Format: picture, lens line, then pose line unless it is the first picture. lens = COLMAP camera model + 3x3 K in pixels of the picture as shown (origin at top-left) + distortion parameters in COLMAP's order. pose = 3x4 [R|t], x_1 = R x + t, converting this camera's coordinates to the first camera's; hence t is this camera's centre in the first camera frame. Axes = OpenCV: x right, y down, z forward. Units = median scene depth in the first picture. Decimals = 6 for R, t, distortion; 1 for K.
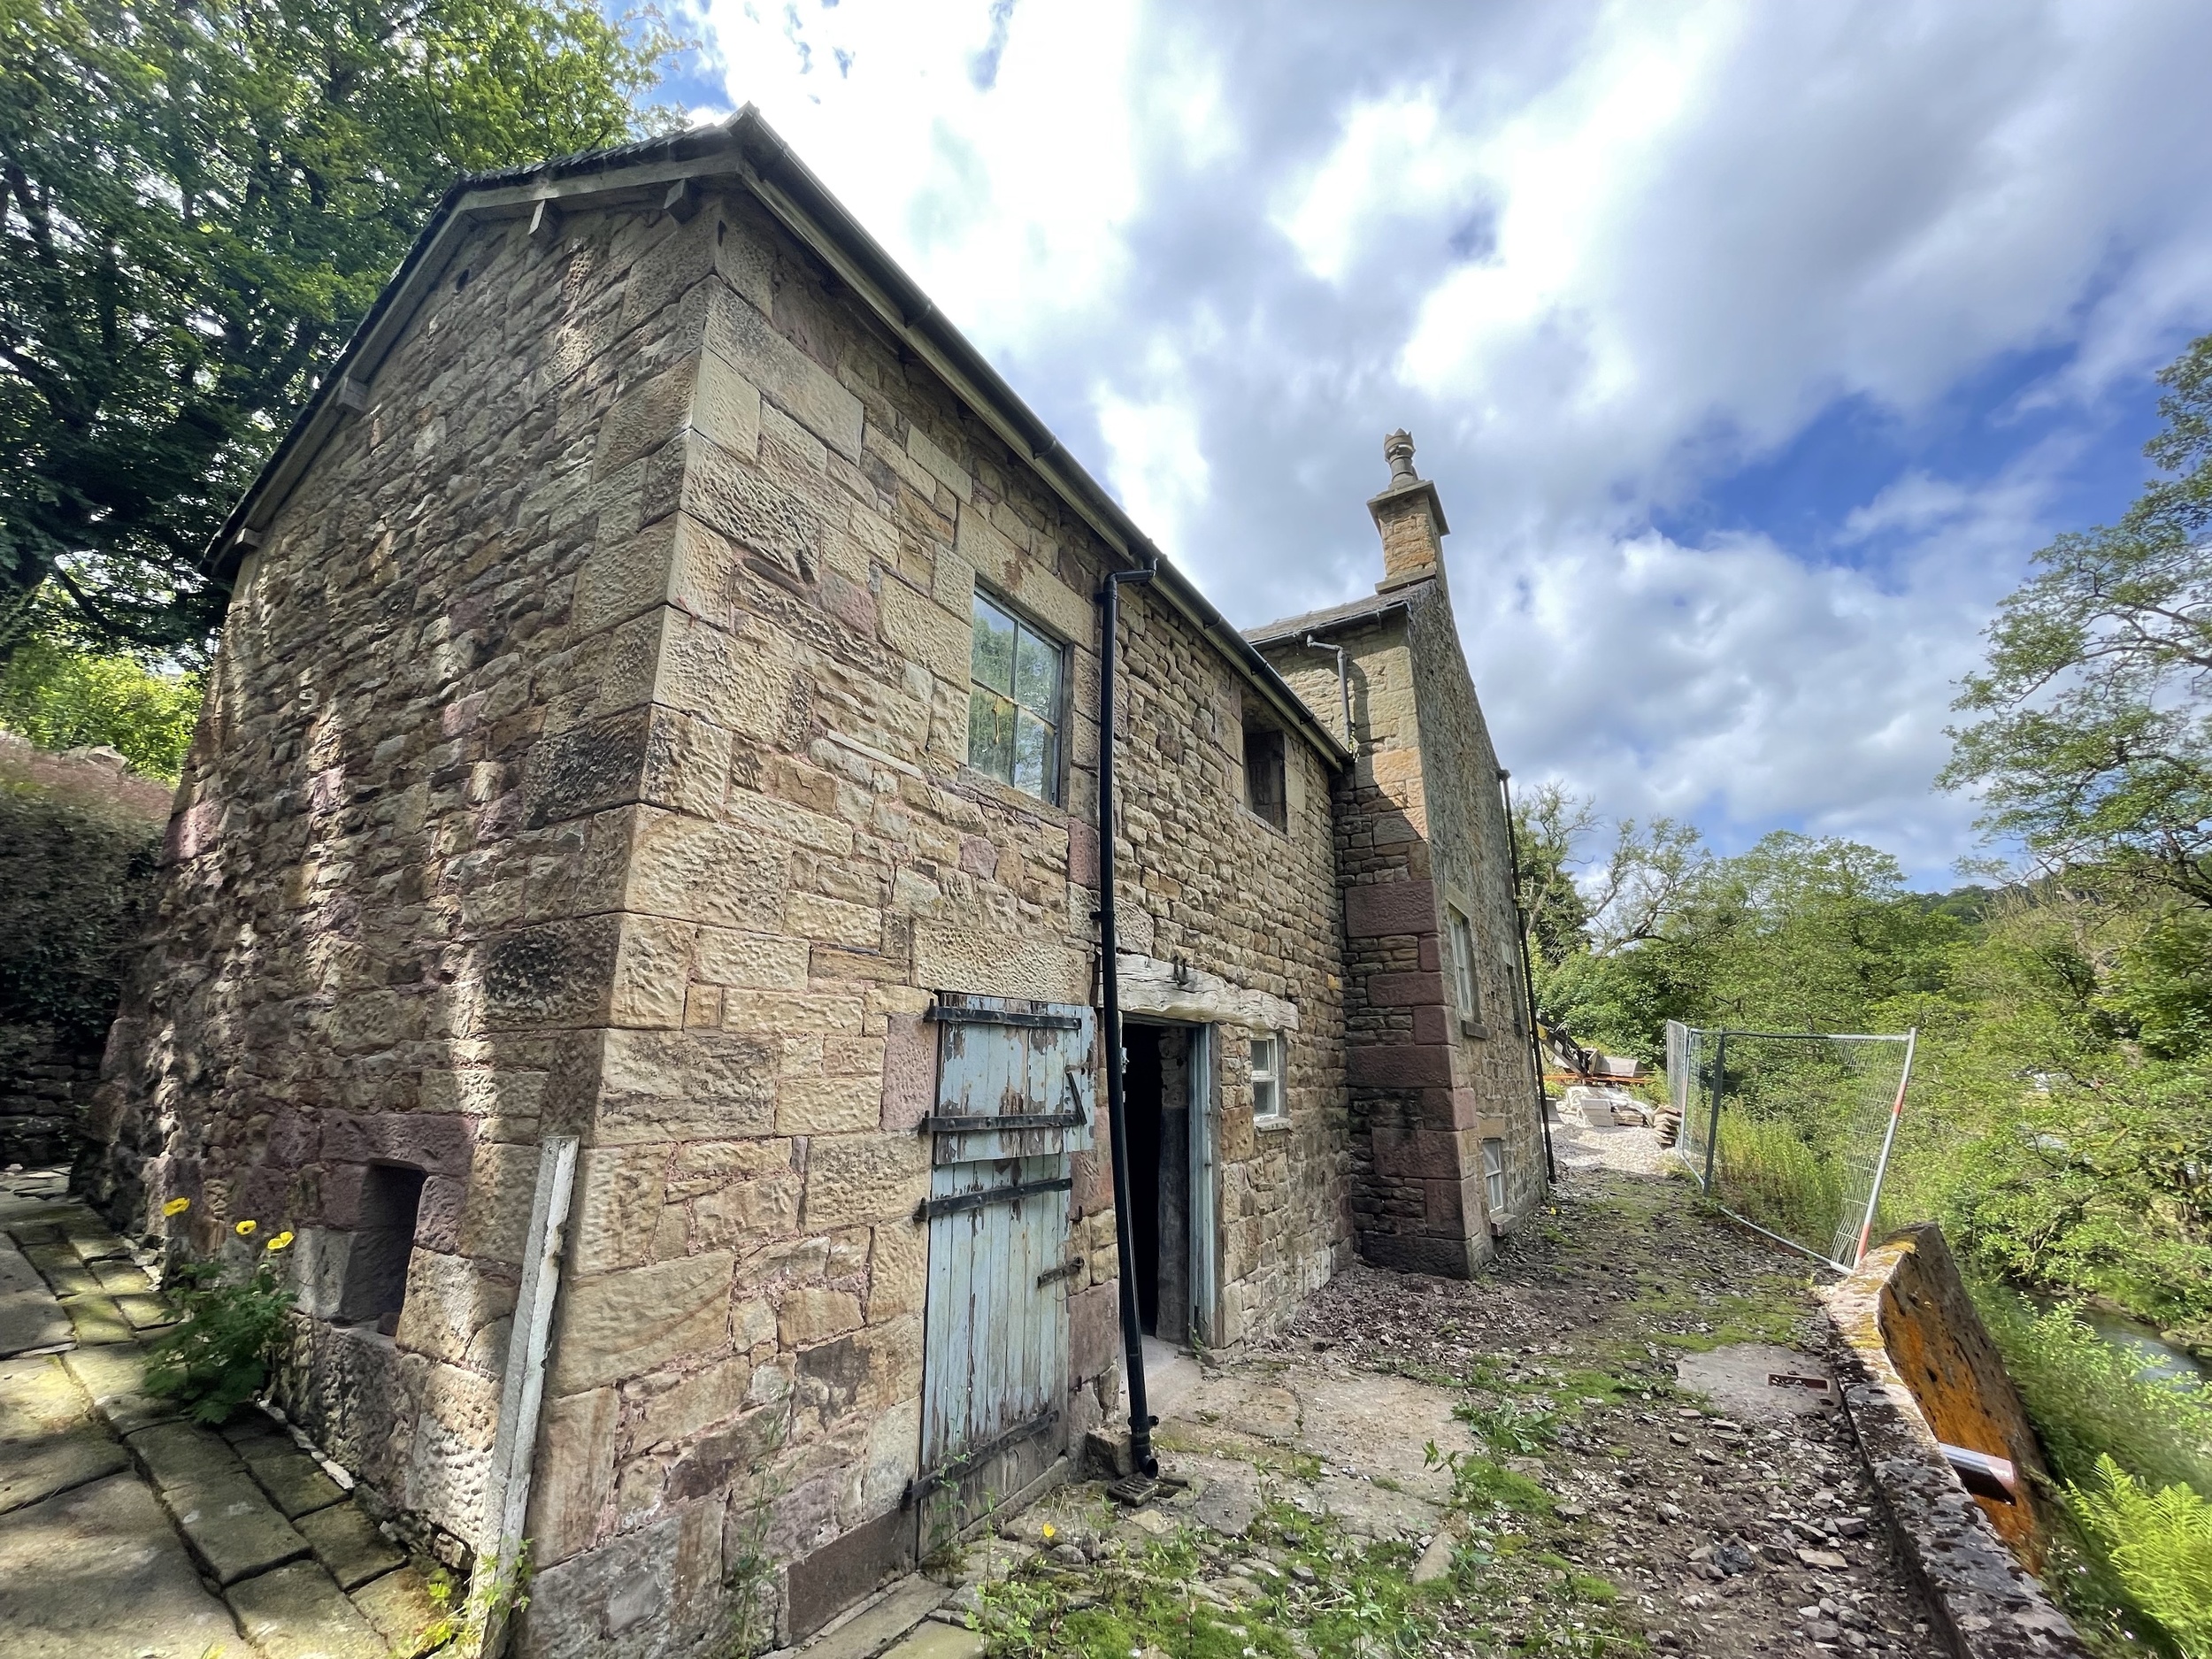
lens RADIAL K [[888.9, 0, 1101.4], [0, 888.9, 826.2], [0, 0, 1]] dist [0.000693, 0.000067]
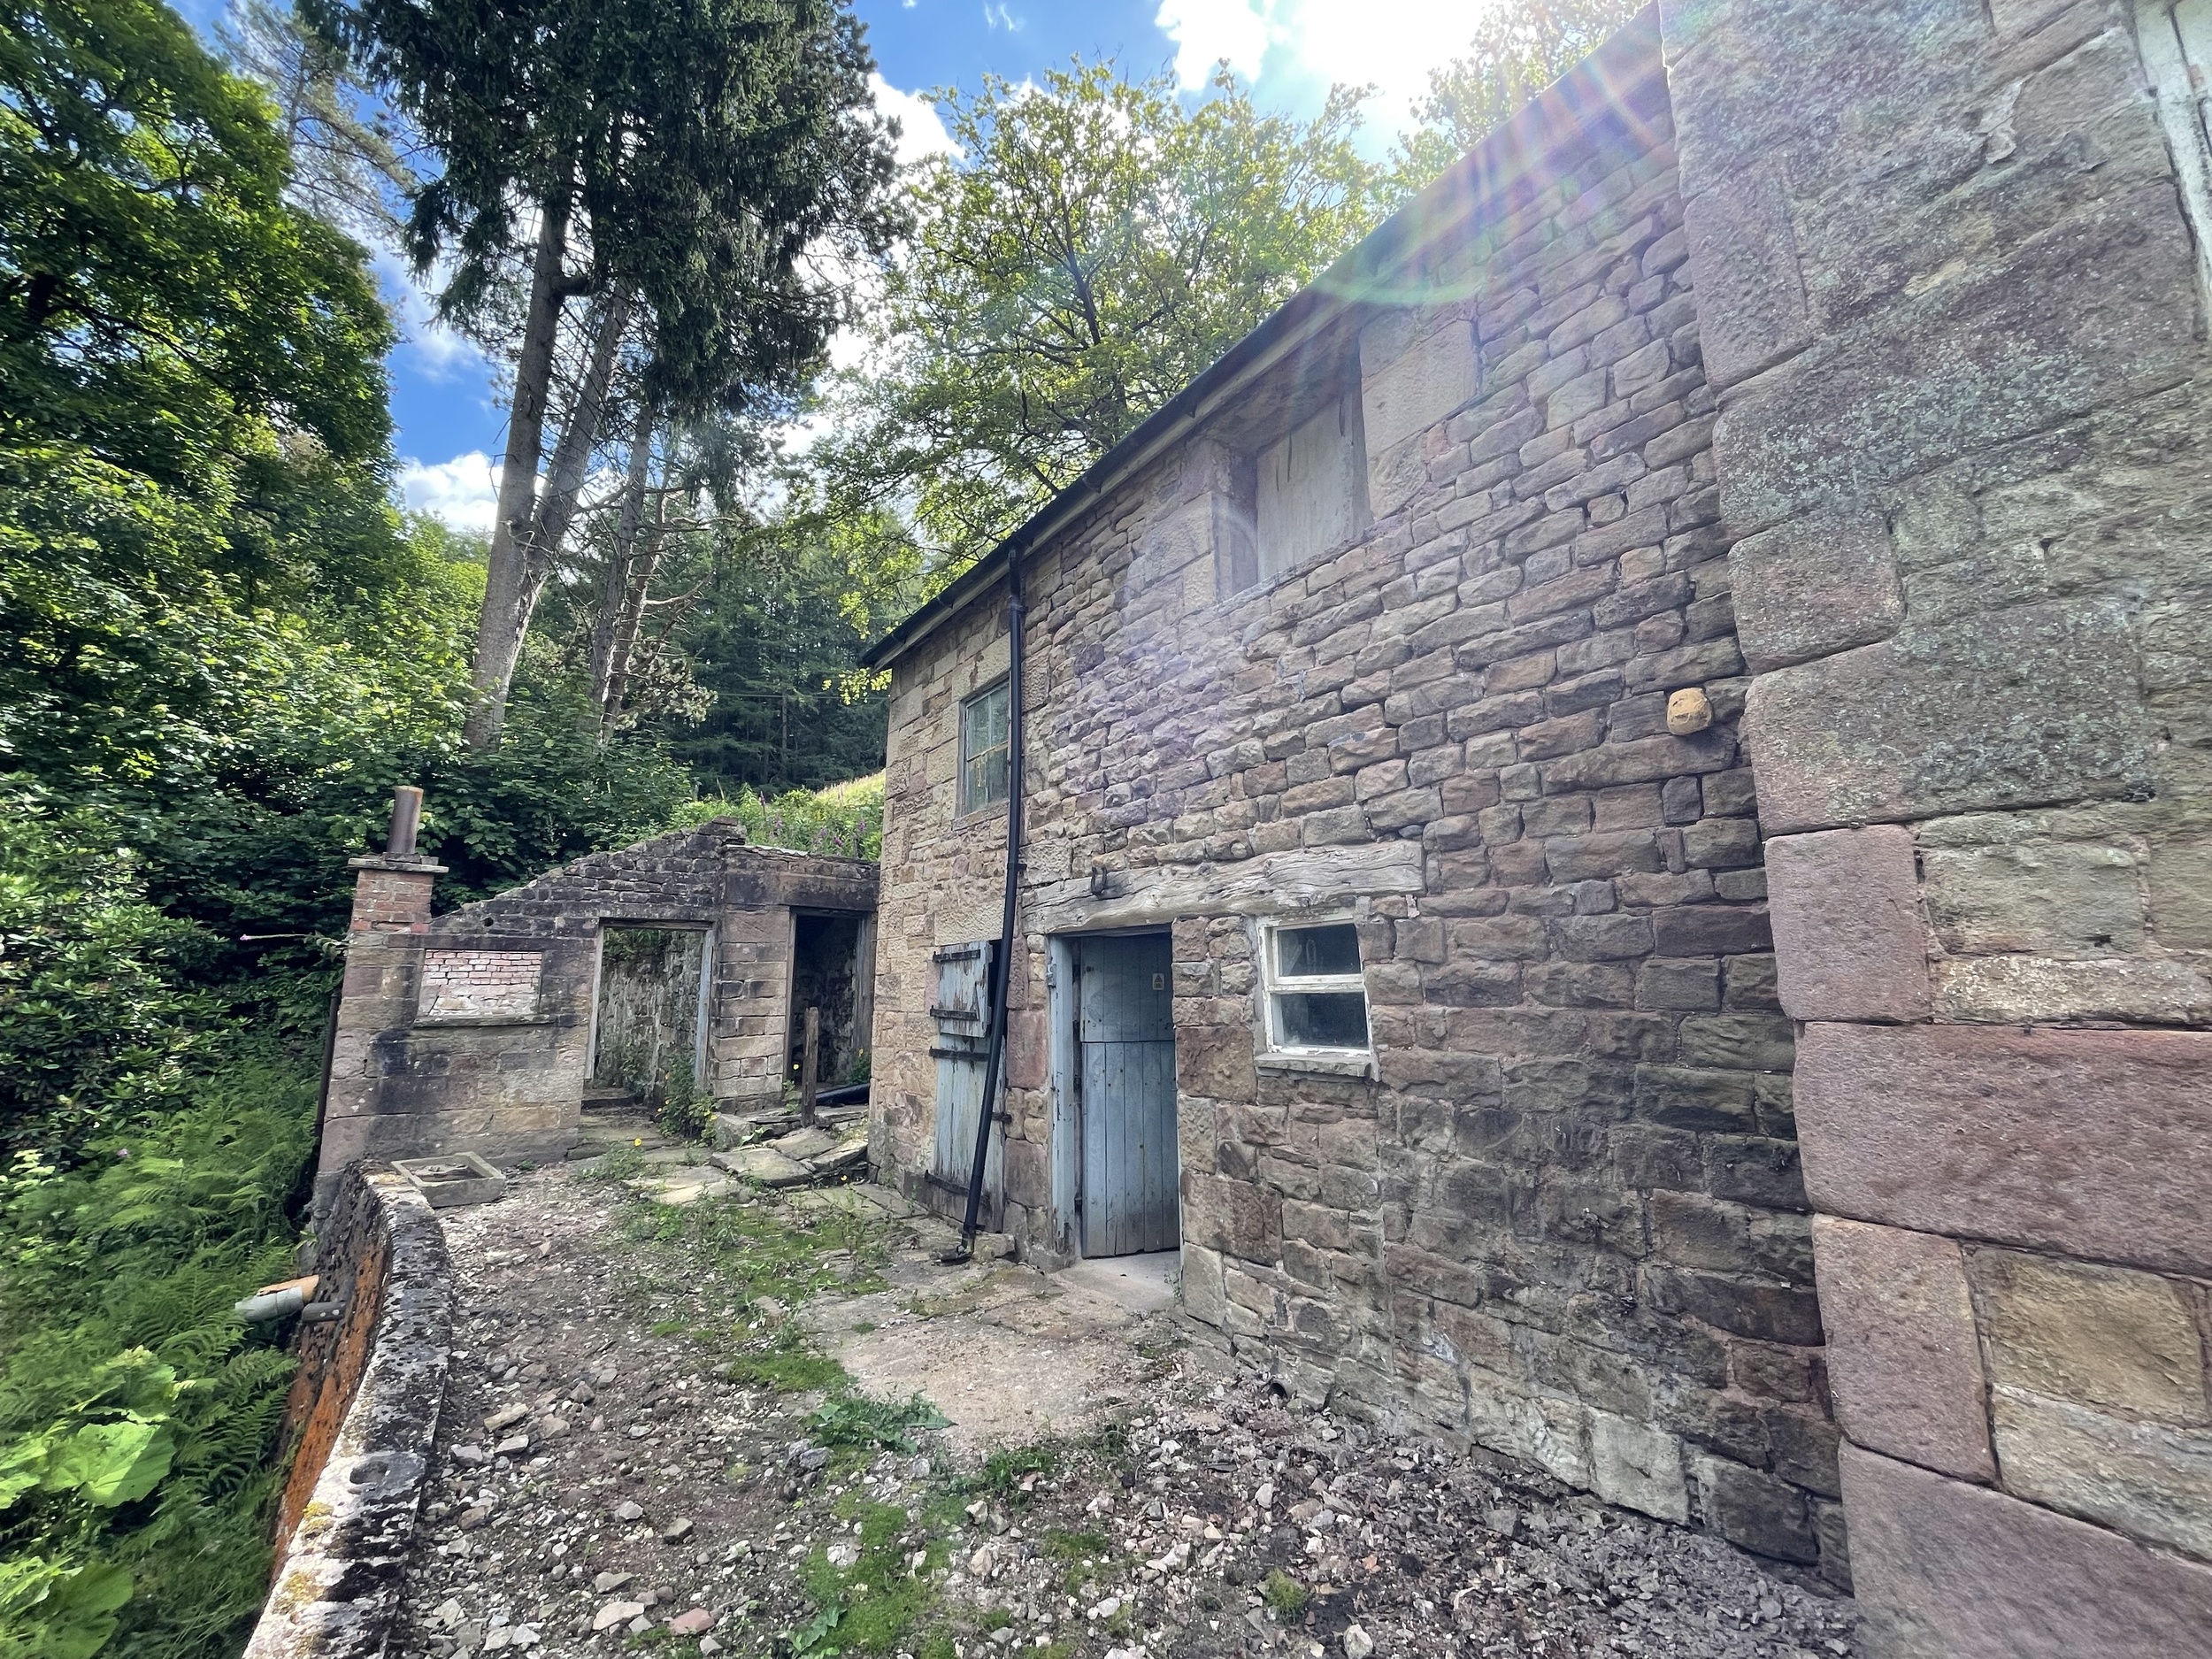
lens RADIAL K [[888.9, 0, 1101.9], [0, 888.9, 830.3], [0, 0, 1]] dist [0.000693, 0.000067]
pose [[-0.399758, -0.173469, -0.900057, 1.272270], [0.242655, 0.926870, -0.286411, 0.511924], [0.883919, -0.332898, -0.328430, 1.755516]]
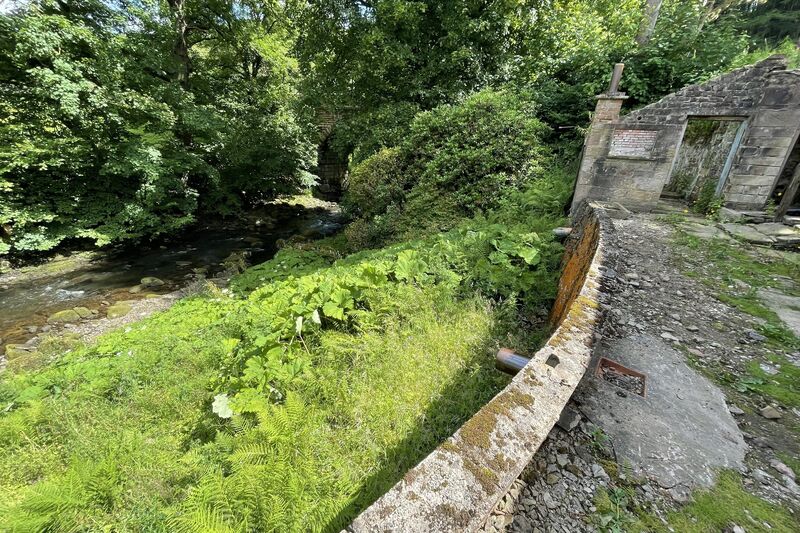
lens RADIAL K [[322.6, 0, 400.5], [0, 322.6, 267.4], [0, 0, 1]] dist [-0.000443, 0.000133]
pose [[-0.997375, -0.067034, -0.027392, 1.375896], [-0.069354, 0.993052, 0.095068, 0.578822], [0.020829, 0.096718, -0.995094, 1.753719]]
